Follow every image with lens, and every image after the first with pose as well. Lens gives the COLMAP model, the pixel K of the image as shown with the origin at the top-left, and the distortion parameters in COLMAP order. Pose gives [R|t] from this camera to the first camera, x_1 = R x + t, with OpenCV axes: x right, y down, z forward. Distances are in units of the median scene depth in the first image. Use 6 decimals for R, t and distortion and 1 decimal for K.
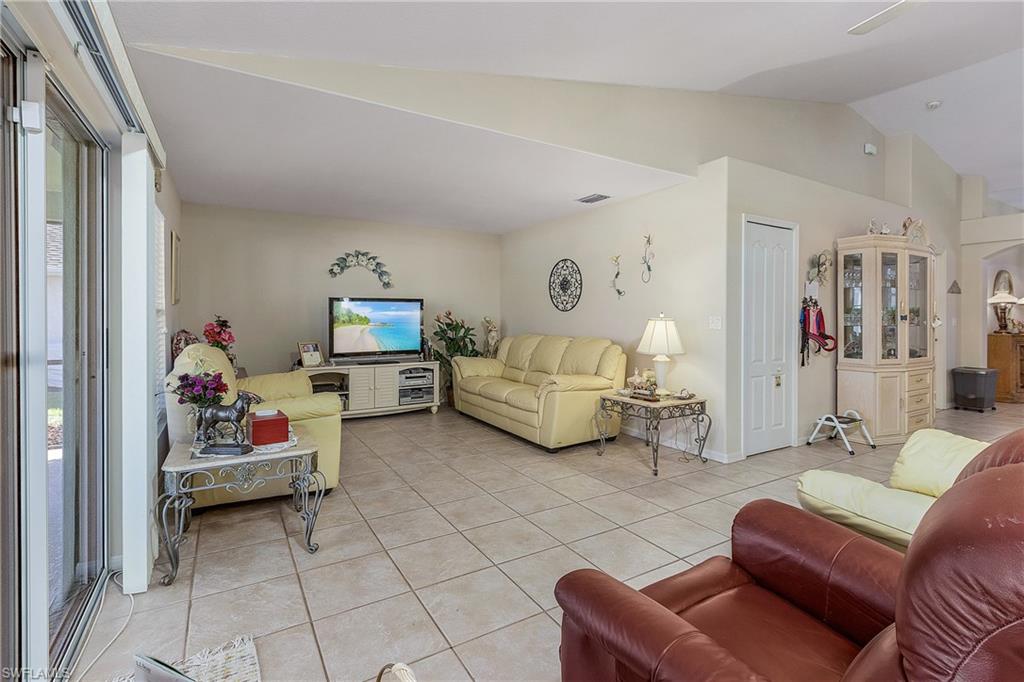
lens RADIAL K [[472.6, 0, 517.1], [0, 472.6, 313.6], [0, 0, 1]] dist [0.006210, -0.002558]
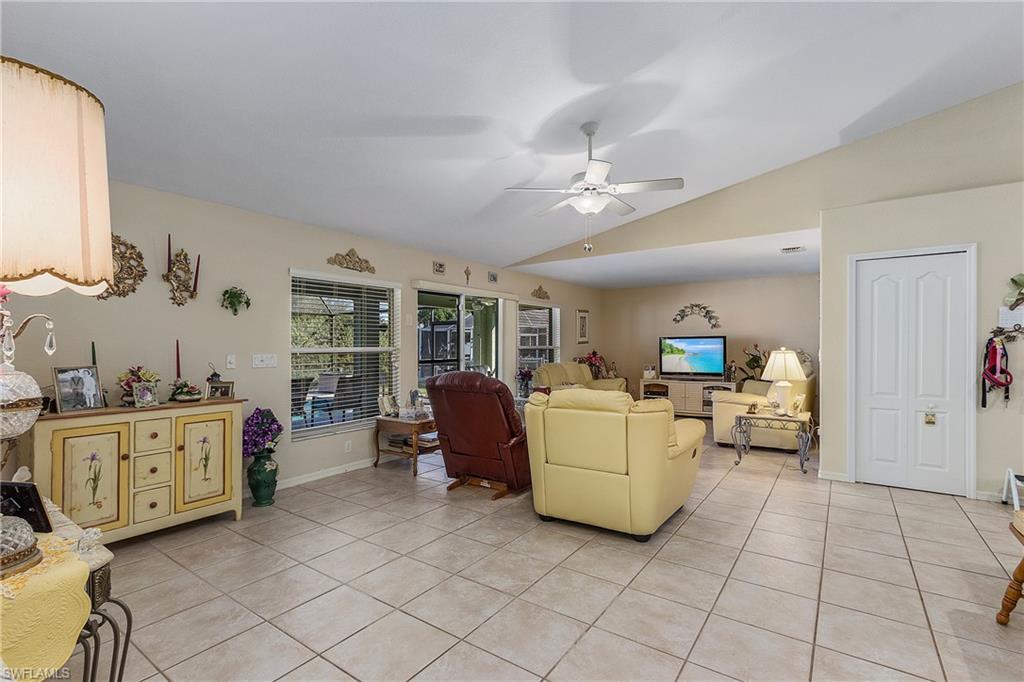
lens RADIAL K [[472.6, 0, 510.9], [0, 472.6, 346.7], [0, 0, 1]] dist [0.006210, -0.002558]
pose [[0.400995, -0.003857, -0.916072, 0.877792], [0.008509, 0.999964, -0.000485, -0.005097], [0.916041, -0.007601, 0.401013, -0.112624]]
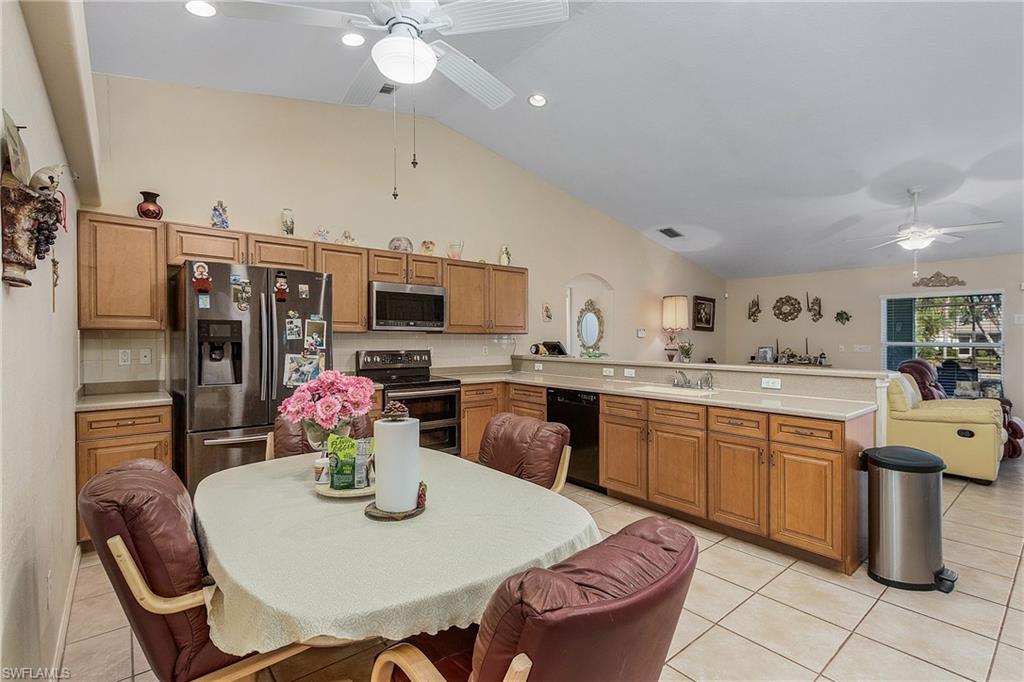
lens RADIAL K [[472.6, 0, 512.7], [0, 472.6, 341.0], [0, 0, 1]] dist [0.006210, -0.002558]
pose [[-0.988502, -0.006264, -0.151078, 1.246872], [-0.006874, 0.999970, 0.003517, -0.006769], [0.151052, 0.004516, -0.988516, 1.072027]]
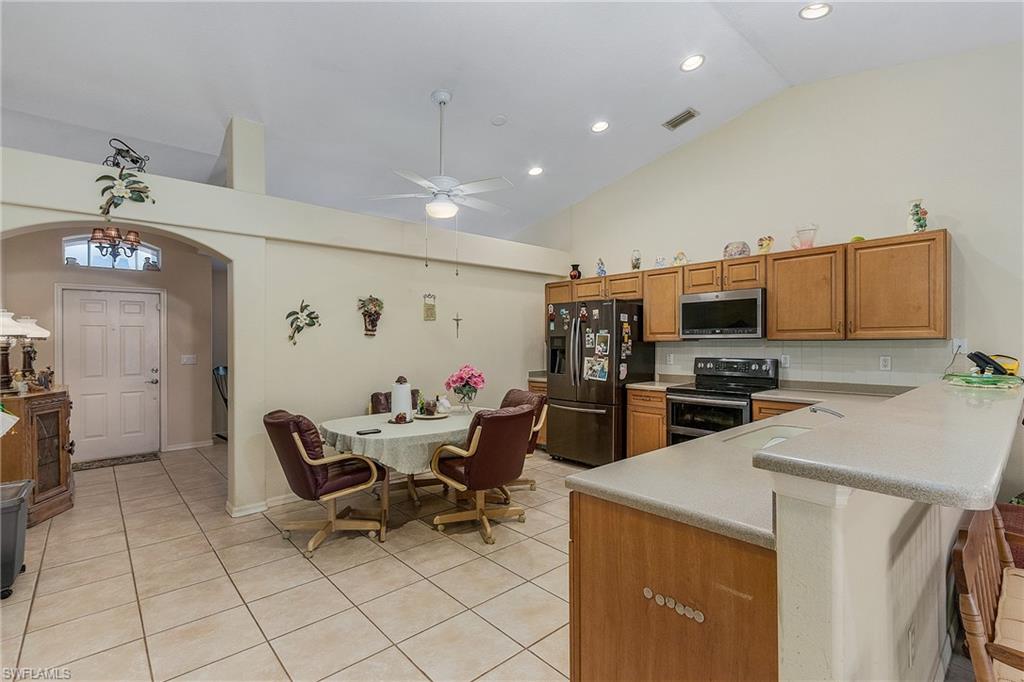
lens RADIAL K [[472.6, 0, 512.0], [0, 472.6, 340.6], [0, 0, 1]] dist [0.006210, -0.002558]
pose [[-0.181516, -0.000098, 0.983388, 0.557171], [0.005388, 0.999985, 0.001094, -0.020010], [-0.983373, 0.005497, -0.181513, 0.728559]]
